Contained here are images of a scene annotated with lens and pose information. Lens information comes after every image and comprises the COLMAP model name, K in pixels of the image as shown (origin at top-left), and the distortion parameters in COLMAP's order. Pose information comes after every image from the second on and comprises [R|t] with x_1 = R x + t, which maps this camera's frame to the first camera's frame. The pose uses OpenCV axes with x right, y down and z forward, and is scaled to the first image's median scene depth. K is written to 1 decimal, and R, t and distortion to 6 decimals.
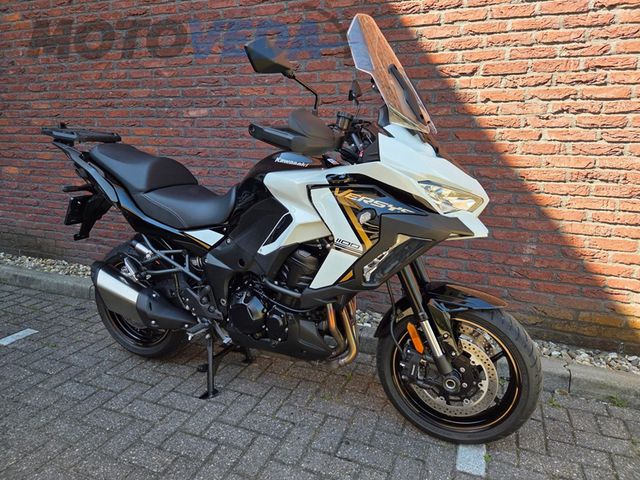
lens RADIAL K [[426.5, 0, 318.6], [0, 426.5, 233.4], [0, 0, 1]] dist [0.071698, -0.060897]
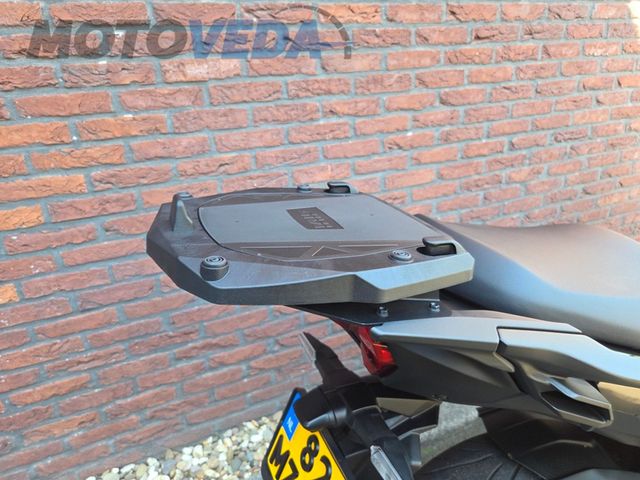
lens RADIAL K [[426.5, 0, 313.6], [0, 426.5, 233.8], [0, 0, 1]] dist [0.071698, -0.060897]
pose [[0.701958, -0.305575, 0.643334, -0.701129], [0.202162, 0.951617, 0.231422, -0.281143], [-0.682924, -0.032391, 0.729771, 0.864622]]
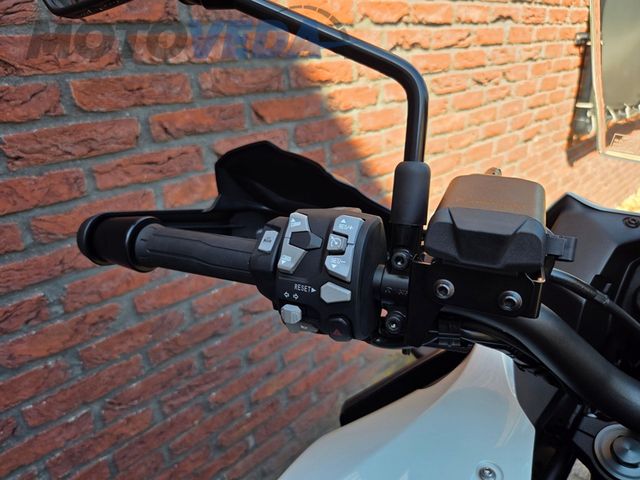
lens RADIAL K [[426.5, 0, 318.7], [0, 426.5, 235.1], [0, 0, 1]] dist [0.071698, -0.060897]
pose [[0.427488, -0.388849, 0.816119, -0.027055], [0.239264, 0.919239, 0.312654, -0.255178], [-0.871783, 0.061612, 0.486002, 0.829701]]
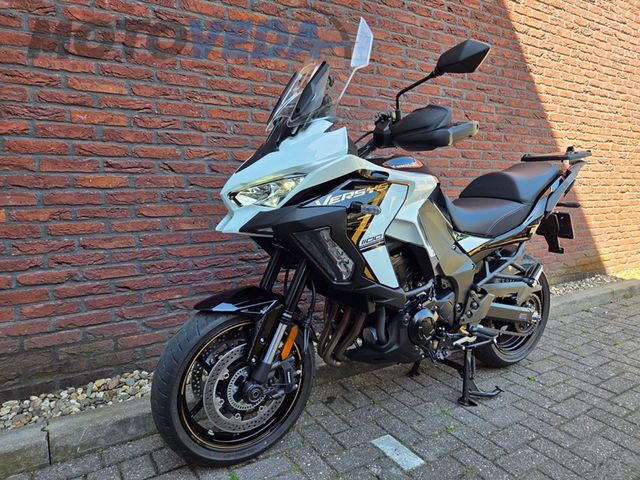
lens RADIAL K [[426.5, 0, 317.0], [0, 426.5, 237.6], [0, 0, 1]] dist [0.071698, -0.060897]
pose [[0.593195, -0.119555, 0.796132, -1.471248], [0.167327, 0.985625, 0.023336, -0.130553], [-0.787478, 0.119372, 0.604673, 0.795353]]
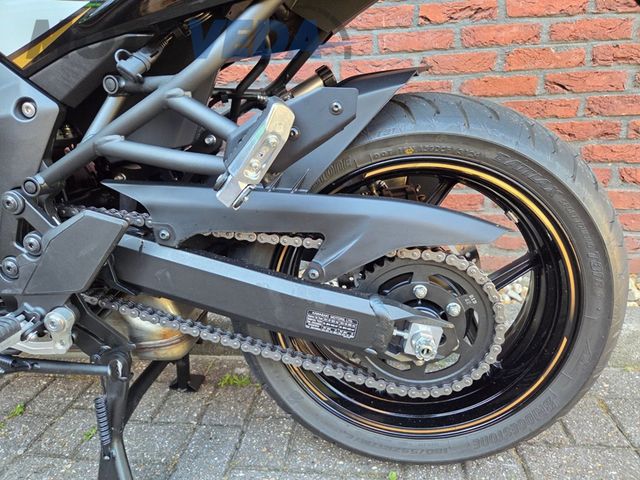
lens RADIAL K [[426.5, 0, 314.0], [0, 426.5, 237.8], [0, 0, 1]] dist [0.071698, -0.060897]
pose [[0.967044, -0.119249, 0.224959, -0.485422], [0.103140, 0.991274, 0.082090, 0.074260], [-0.232785, -0.056182, 0.970904, 0.794938]]
